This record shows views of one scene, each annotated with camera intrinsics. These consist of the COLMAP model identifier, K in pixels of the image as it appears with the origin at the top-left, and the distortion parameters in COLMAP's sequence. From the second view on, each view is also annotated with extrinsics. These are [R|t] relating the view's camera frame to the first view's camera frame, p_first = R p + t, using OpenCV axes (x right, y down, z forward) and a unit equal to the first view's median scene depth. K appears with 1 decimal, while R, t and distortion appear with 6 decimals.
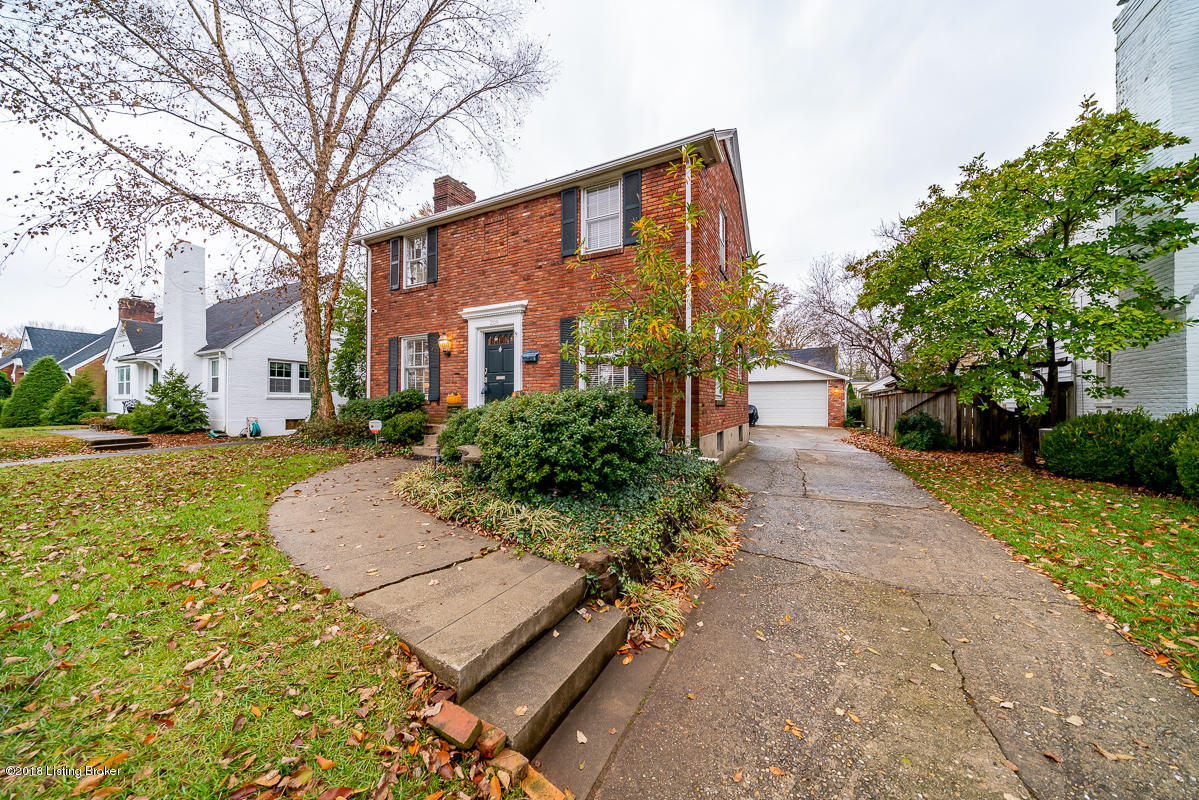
lens RADIAL K [[415.8, 0, 592.1], [0, 415.8, 399.7], [0, 0, 1]] dist [-0.005597, 0.000413]
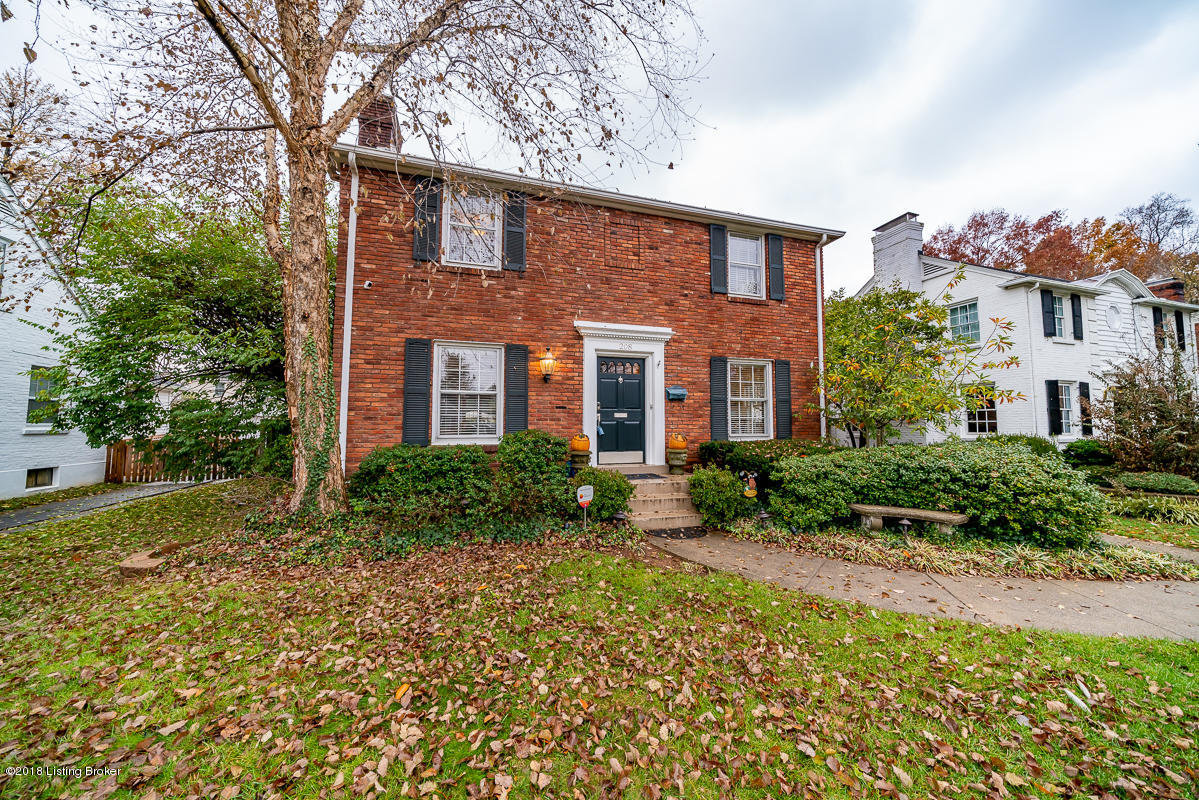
lens RADIAL K [[415.8, 0, 597.8], [0, 415.8, 397.6], [0, 0, 1]] dist [-0.005597, 0.000413]
pose [[0.709620, 0.048666, 0.702902, -0.774674], [-0.009376, 0.998176, -0.059643, -0.036702], [-0.704522, 0.035734, 0.708782, 0.440801]]
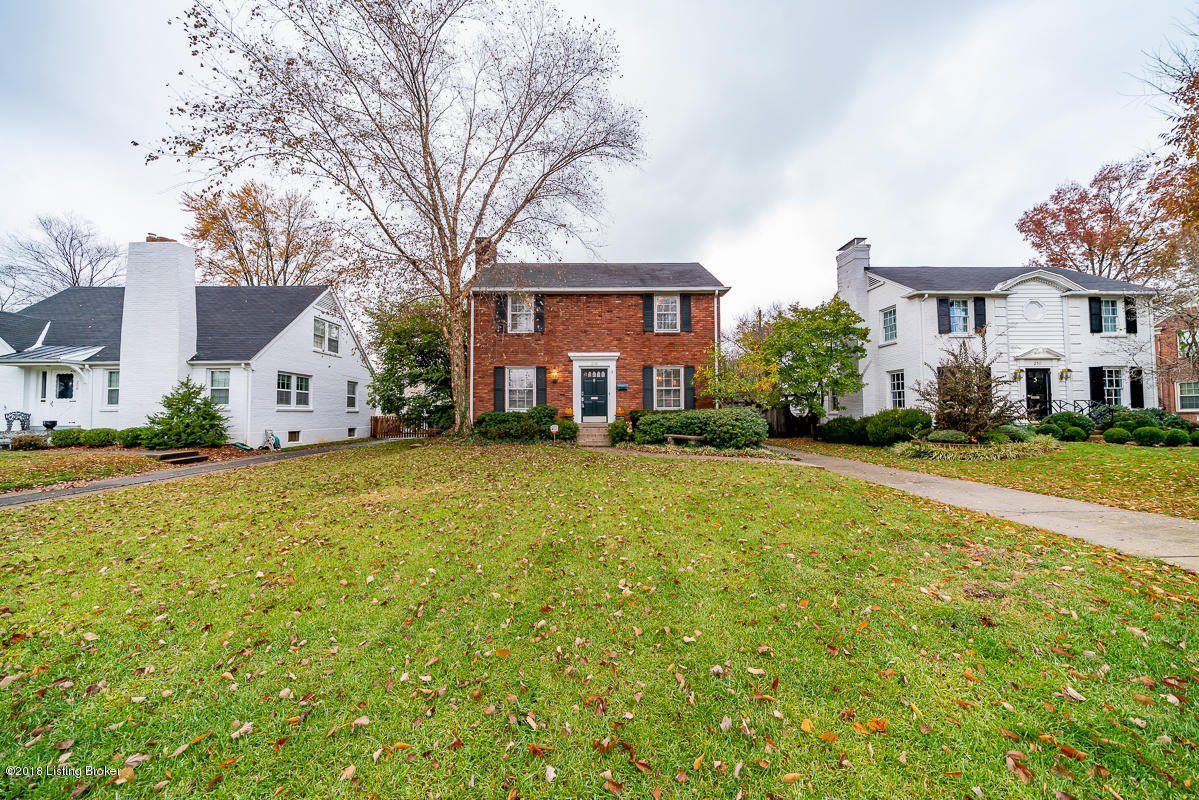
lens RADIAL K [[415.8, 0, 590.3], [0, 415.8, 397.8], [0, 0, 1]] dist [-0.005597, 0.000413]
pose [[0.884285, 0.014482, 0.466723, -0.929670], [-0.000050, 0.999522, -0.030919, -0.004694], [-0.466948, 0.027318, 0.883863, -0.380813]]
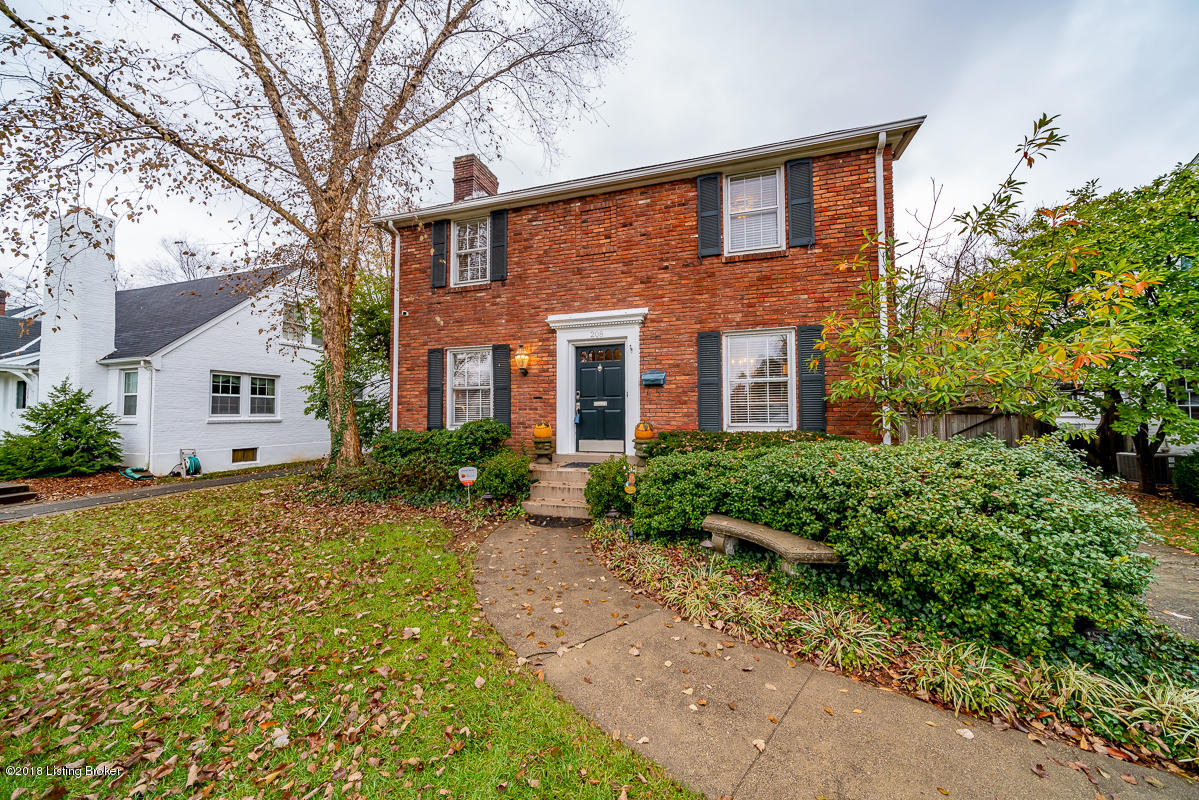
lens RADIAL K [[415.8, 0, 595.5], [0, 415.8, 399.3], [0, 0, 1]] dist [-0.005597, 0.000413]
pose [[0.984434, 0.000061, 0.175753, -0.351639], [0.004057, 0.999726, -0.023070, -0.040562], [-0.175706, 0.023424, 0.984164, 0.207540]]
